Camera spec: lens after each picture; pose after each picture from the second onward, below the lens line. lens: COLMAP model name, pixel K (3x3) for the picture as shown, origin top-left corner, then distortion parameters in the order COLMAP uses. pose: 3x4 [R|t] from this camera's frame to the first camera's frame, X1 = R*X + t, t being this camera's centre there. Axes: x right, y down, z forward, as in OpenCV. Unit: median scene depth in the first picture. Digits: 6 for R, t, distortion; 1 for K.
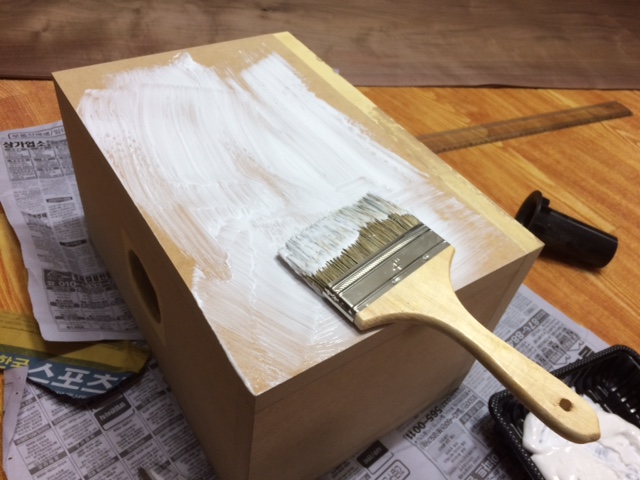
lens RADIAL K [[611.8, 0, 320.0], [0, 611.8, 240.0], [0, 0, 1]] dist [0.079051, -0.150622]
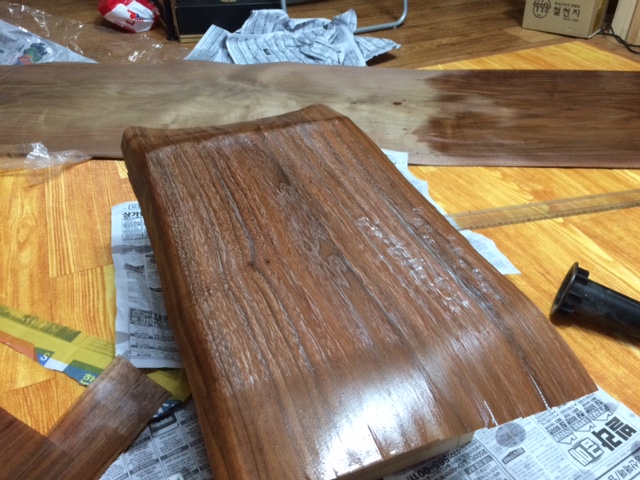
lens RADIAL K [[611.8, 0, 320.0], [0, 611.8, 240.0], [0, 0, 1]] dist [0.079051, -0.150622]
pose [[0.967846, 0.026144, -0.250181, 0.167668], [-0.058911, 0.990482, -0.124397, 0.031726], [0.244547, 0.135135, 0.960175, -0.095705]]
